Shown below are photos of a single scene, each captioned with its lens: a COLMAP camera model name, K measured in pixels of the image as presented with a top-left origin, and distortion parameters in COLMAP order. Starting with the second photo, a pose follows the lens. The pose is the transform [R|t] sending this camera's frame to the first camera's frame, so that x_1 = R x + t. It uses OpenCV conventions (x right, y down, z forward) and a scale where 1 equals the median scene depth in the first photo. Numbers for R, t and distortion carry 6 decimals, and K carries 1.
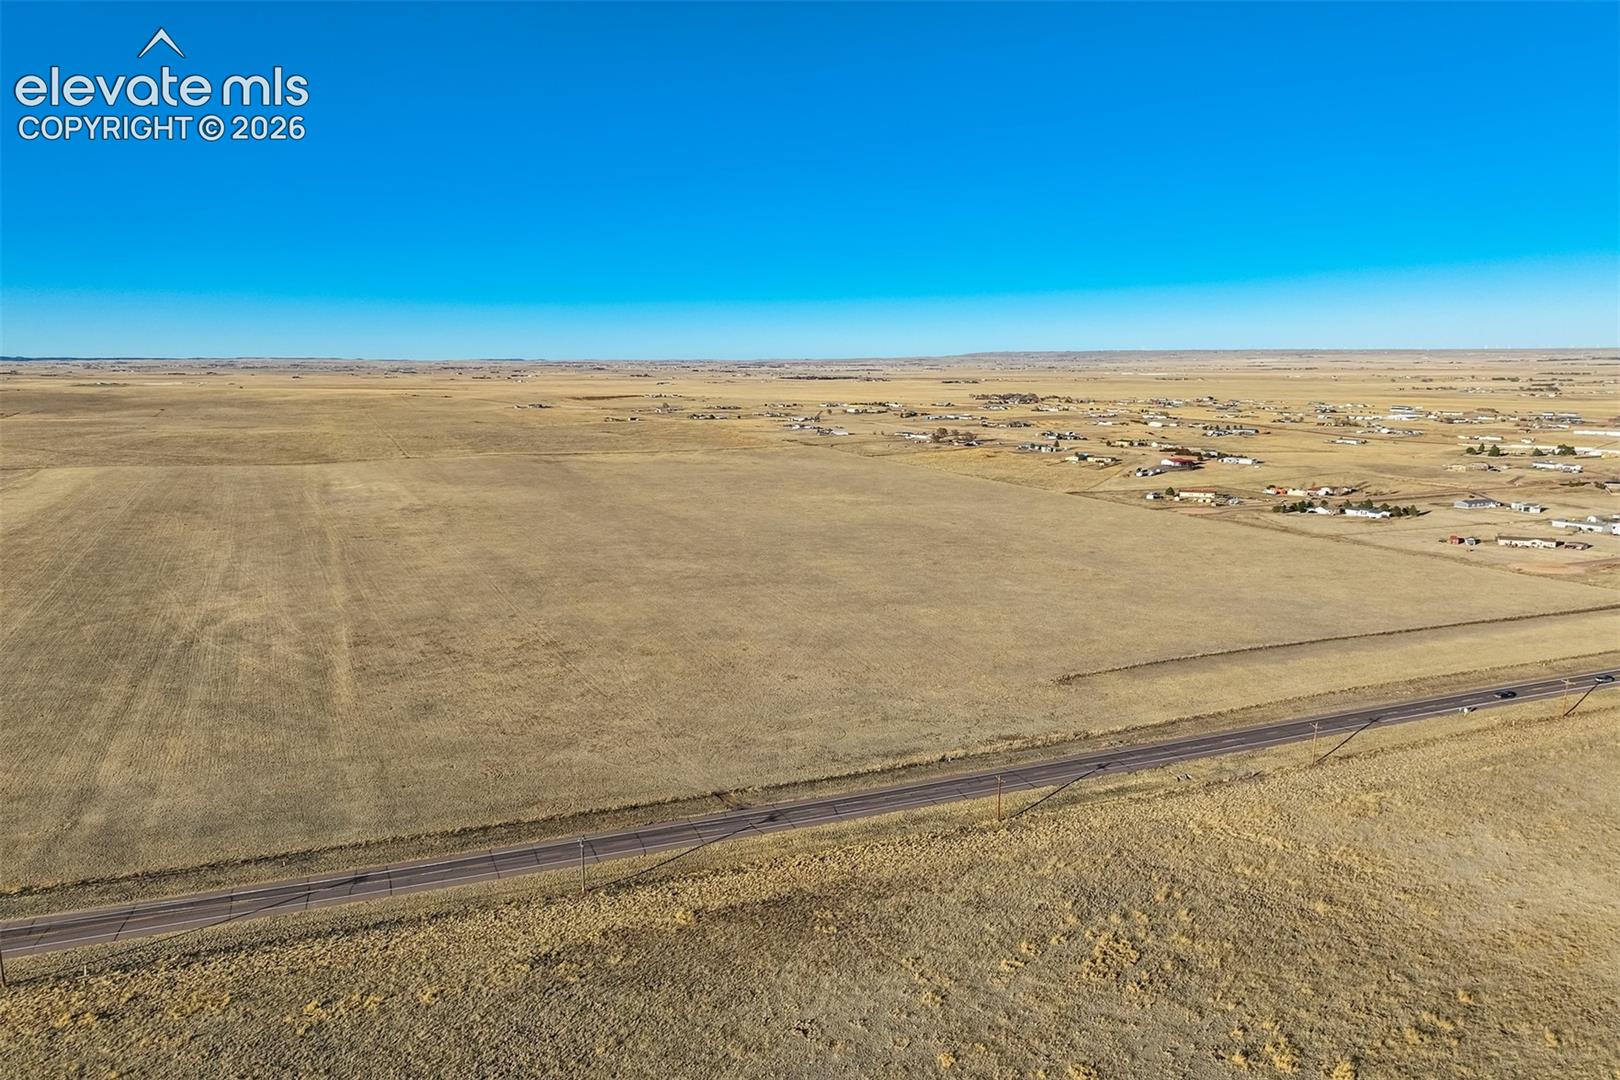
lens RADIAL K [[1147.3, 0, 830.1], [0, 1147.3, 538.3], [0, 0, 1]] dist [0.001197, 0.010494]
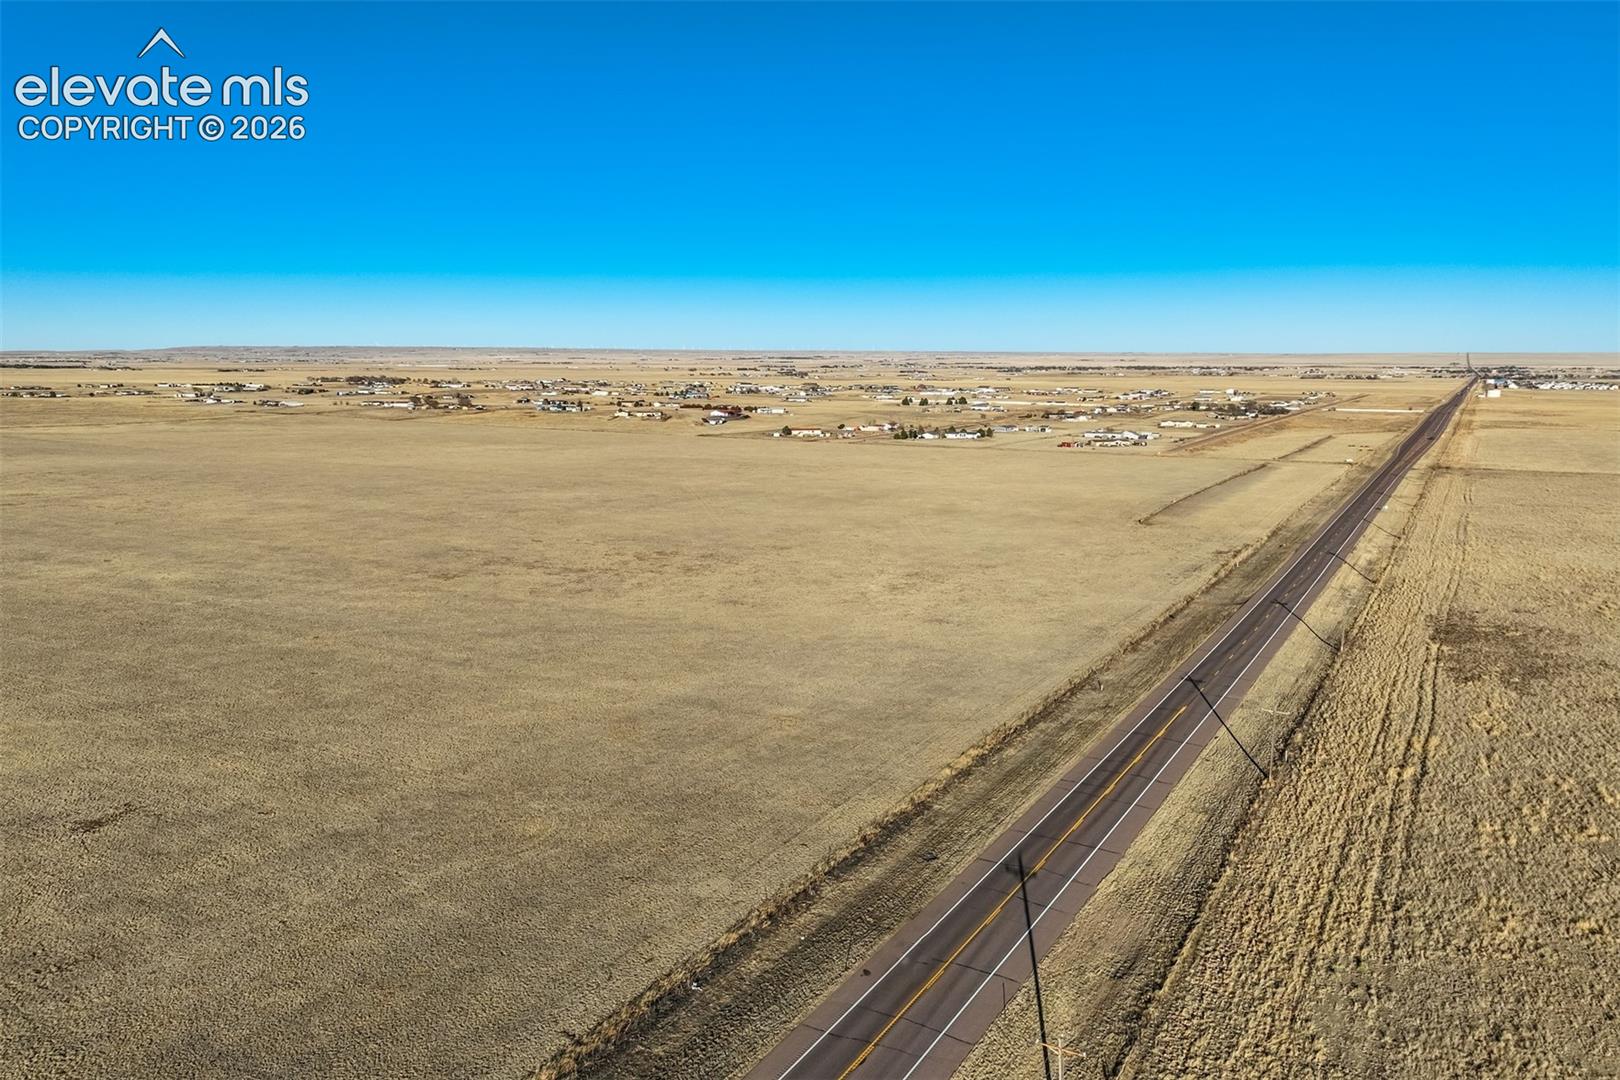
lens RADIAL K [[1147.3, 0, 830.1], [0, 1147.3, 538.3], [0, 0, 1]] dist [0.001197, 0.010494]
pose [[0.789449, -0.088947, 0.607338, -0.937523], [0.090070, 0.995521, 0.028721, 0.093131], [-0.607172, 0.032030, 0.793925, 0.314918]]
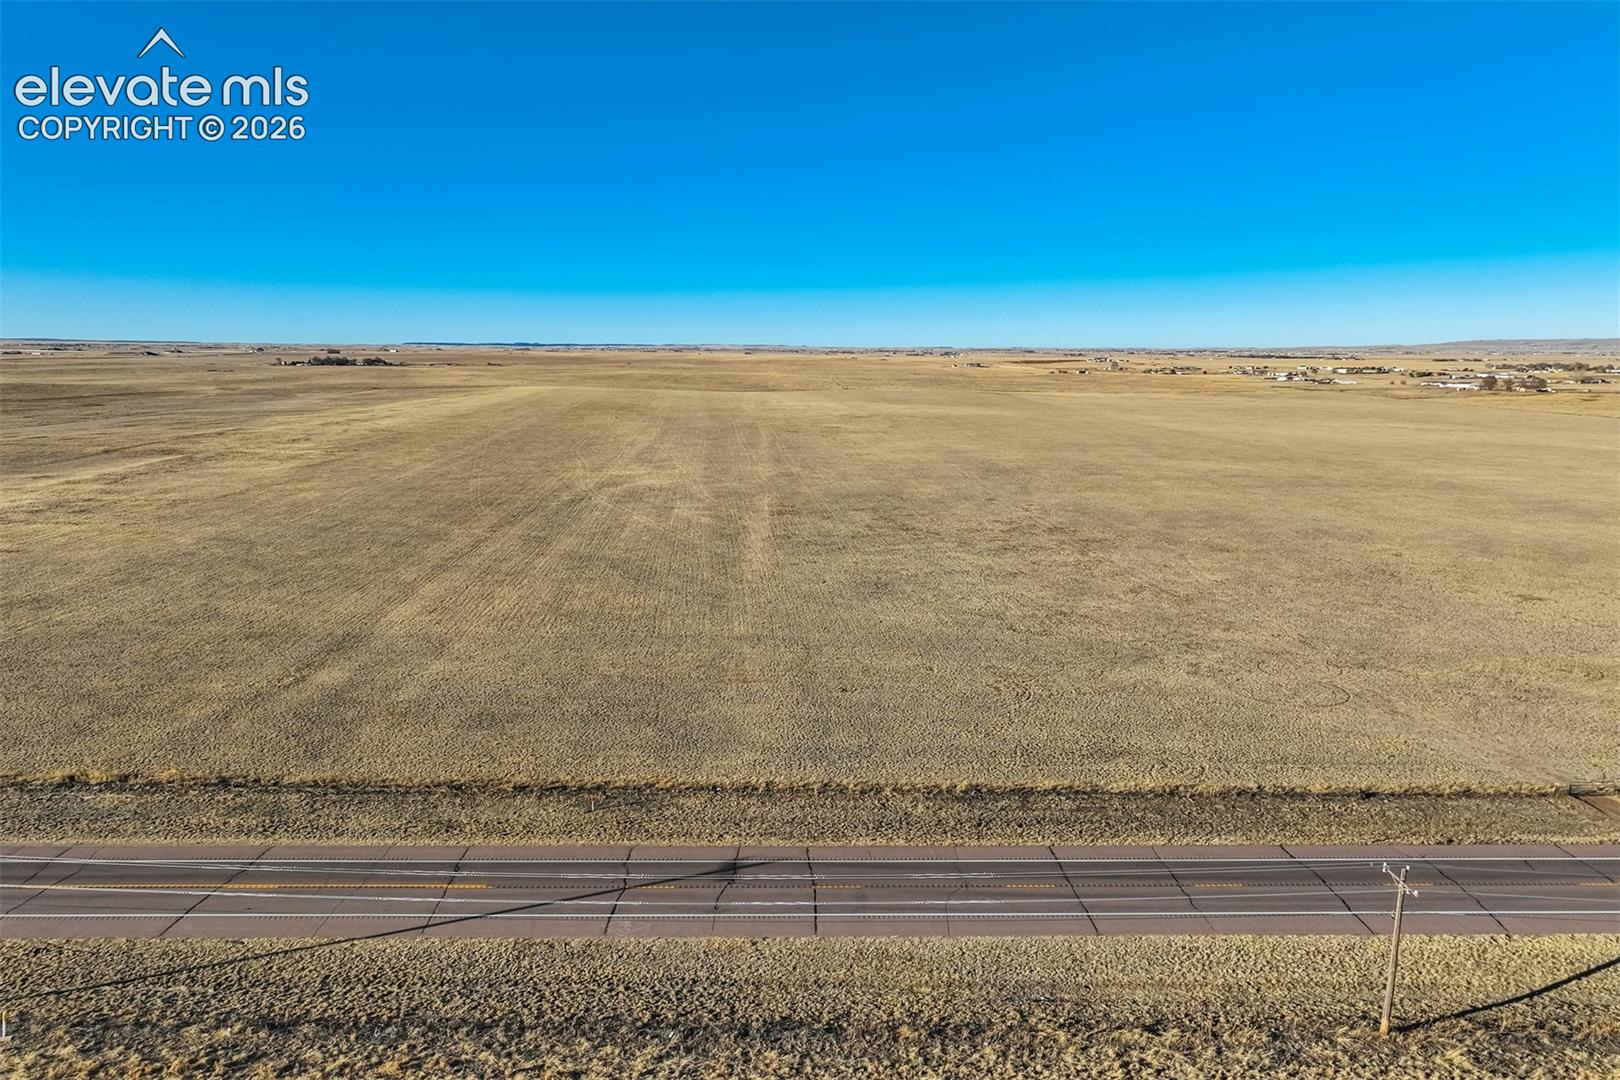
lens RADIAL K [[1147.3, 0, 830.1], [0, 1147.3, 538.3], [0, 0, 1]] dist [0.001197, 0.010494]
pose [[0.935181, 0.064770, -0.348198, -0.189922], [-0.063087, 0.997877, 0.016183, 0.131258], [0.348507, 0.006833, 0.937281, 0.482988]]
